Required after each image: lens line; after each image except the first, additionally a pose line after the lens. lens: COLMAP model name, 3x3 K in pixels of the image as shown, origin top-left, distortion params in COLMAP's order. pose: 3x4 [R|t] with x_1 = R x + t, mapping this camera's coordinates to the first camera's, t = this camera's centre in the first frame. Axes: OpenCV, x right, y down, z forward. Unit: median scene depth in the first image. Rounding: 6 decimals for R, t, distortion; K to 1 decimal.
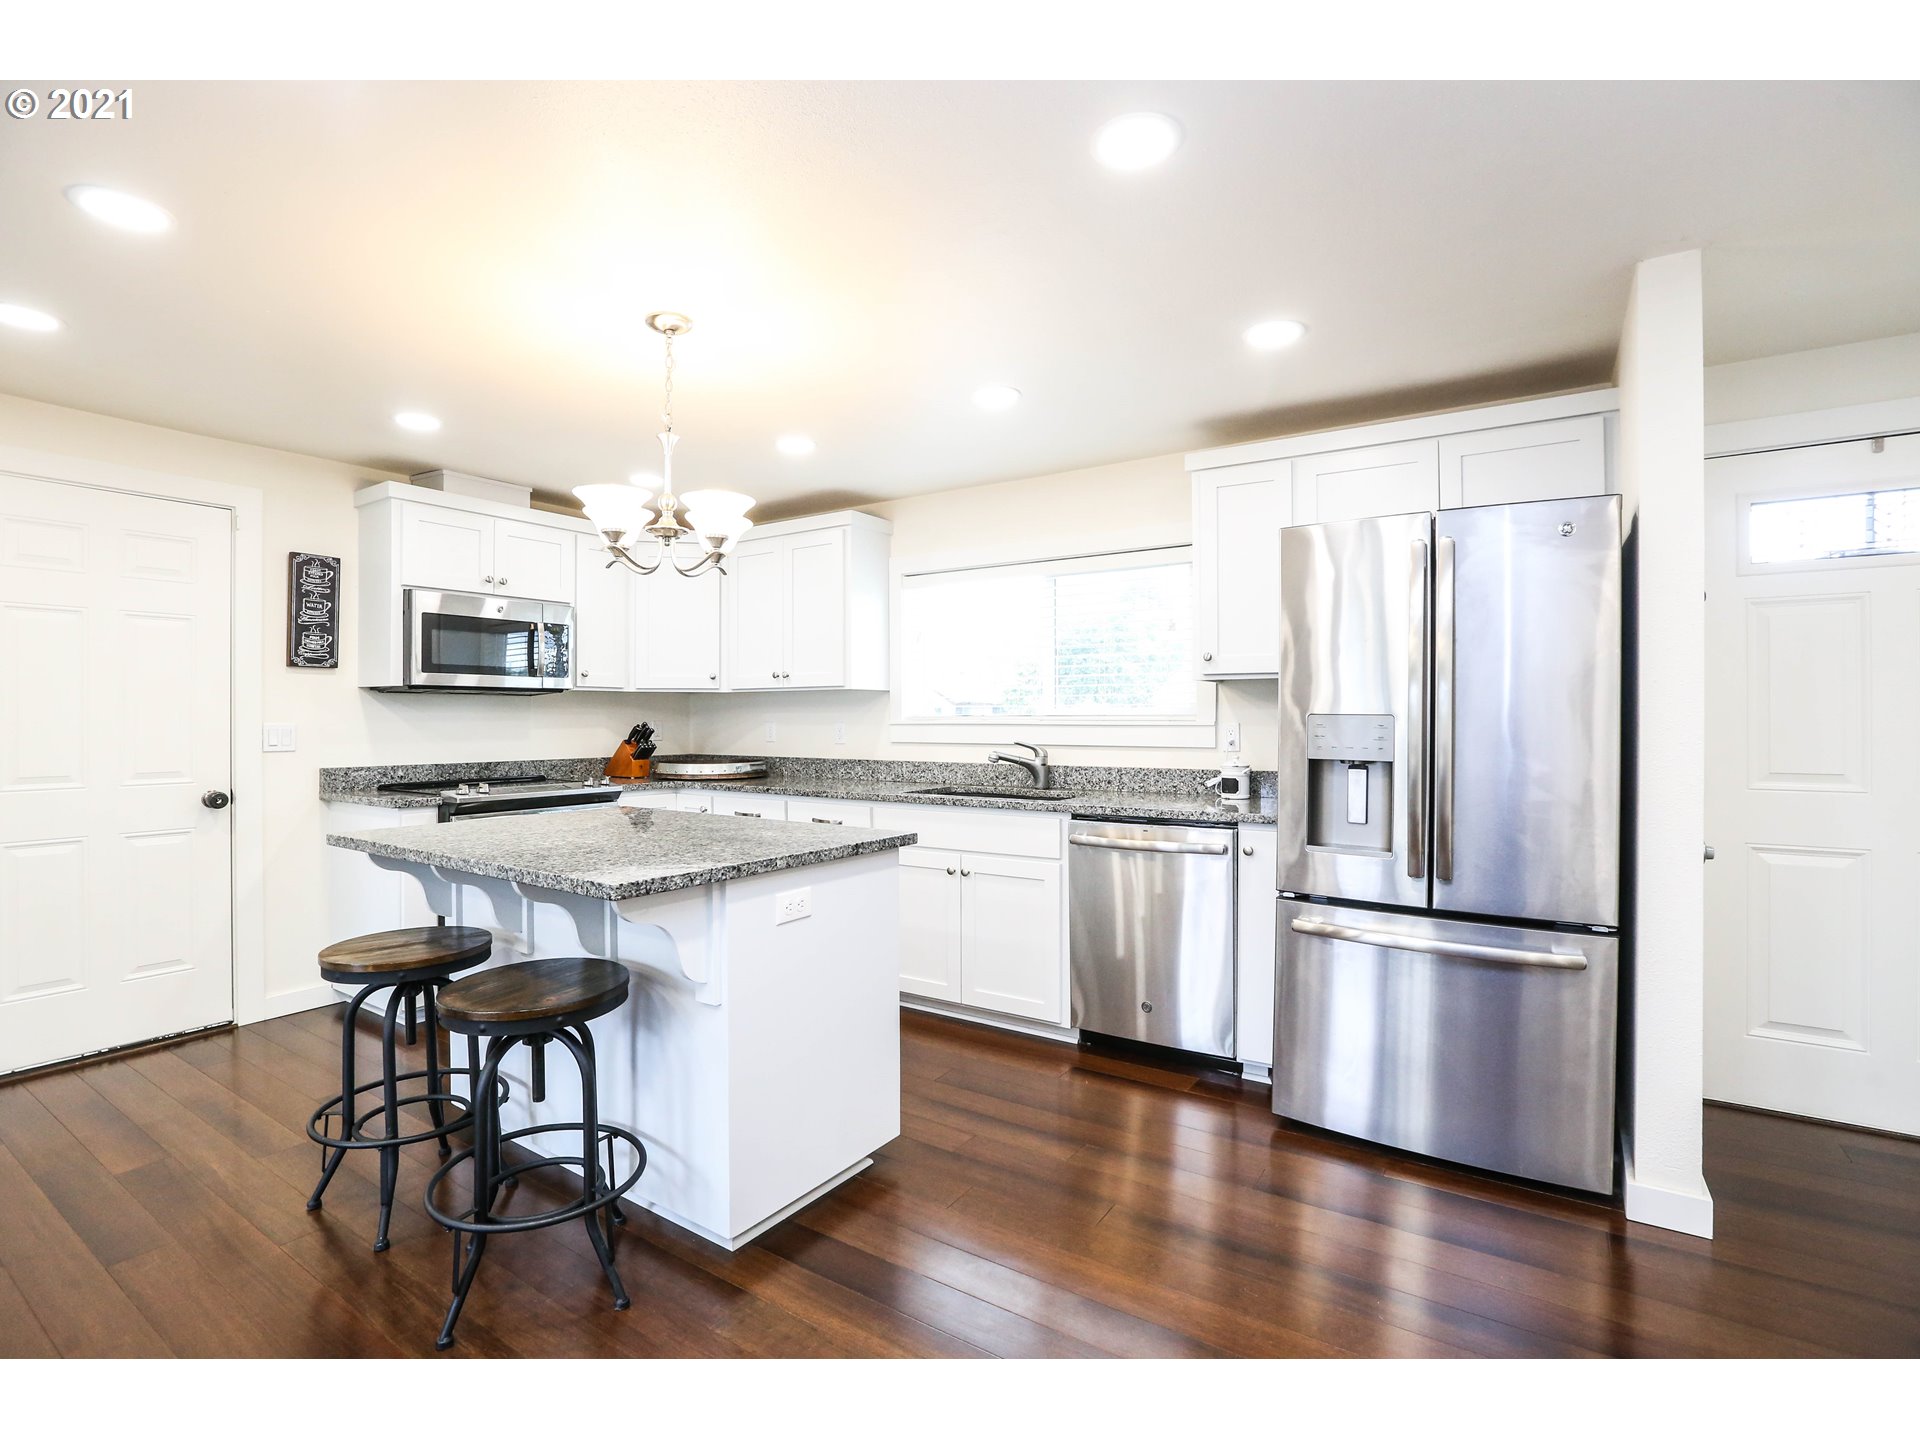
lens RADIAL K [[936.4, 0, 960.0], [0, 936.4, 720.0], [0, 0, 1]] dist [-0.025874, 0.000139]
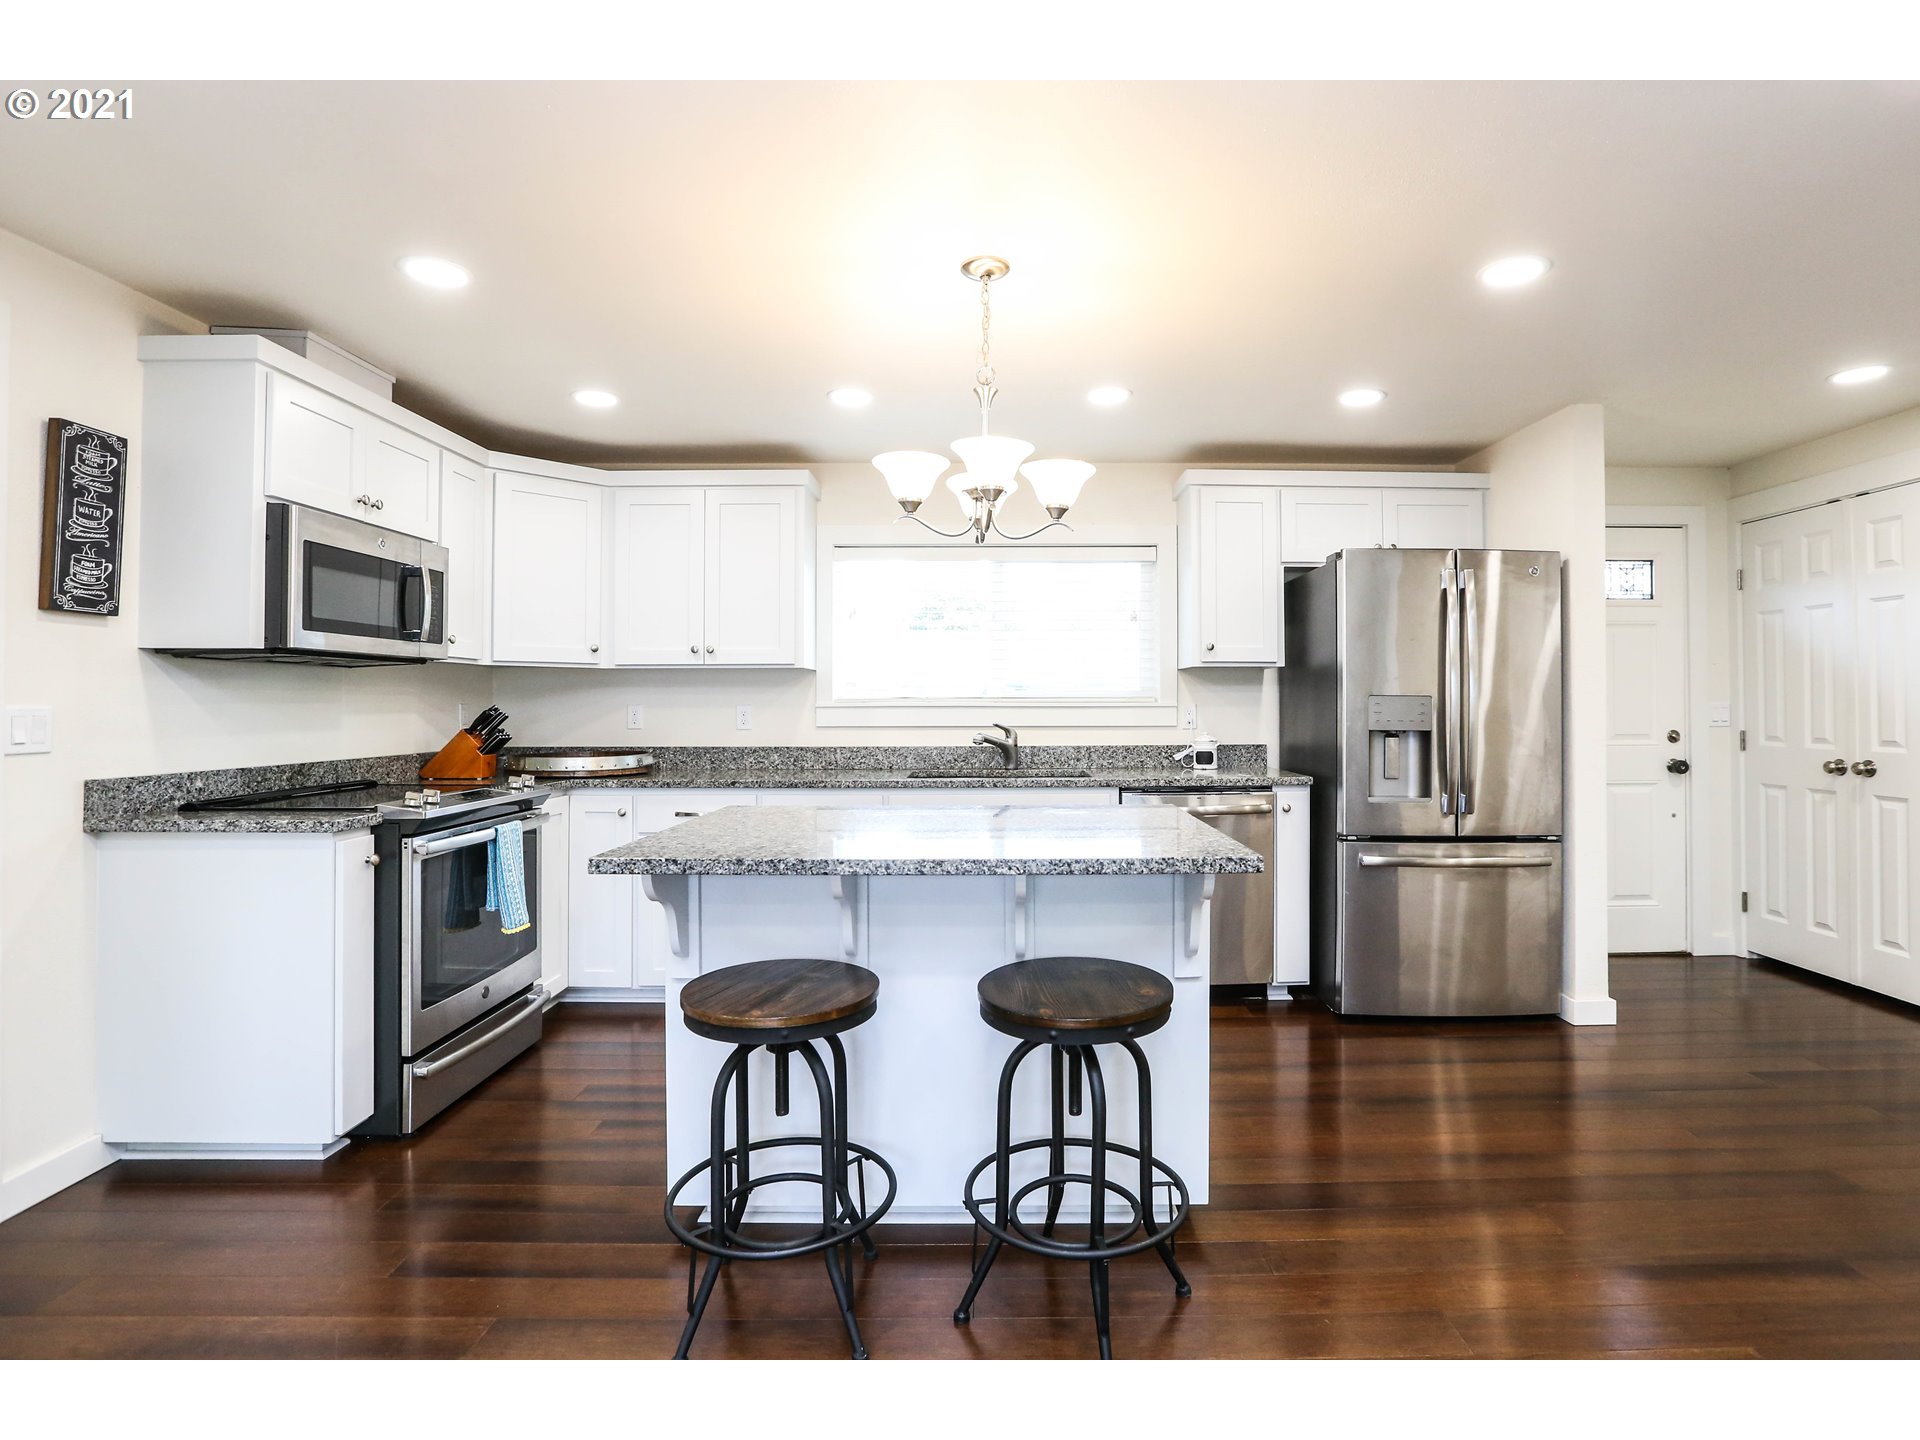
lens RADIAL K [[990.6, 0, 975.5], [0, 990.6, 705.6], [0, 0, 1]] dist [-0.043547, 0.022078]
pose [[0.813795, -0.000740, 0.581152, -0.589203], [0.002360, 0.999995, -0.002031, 0.006090], [-0.581148, 0.003024, 0.813792, 0.144145]]
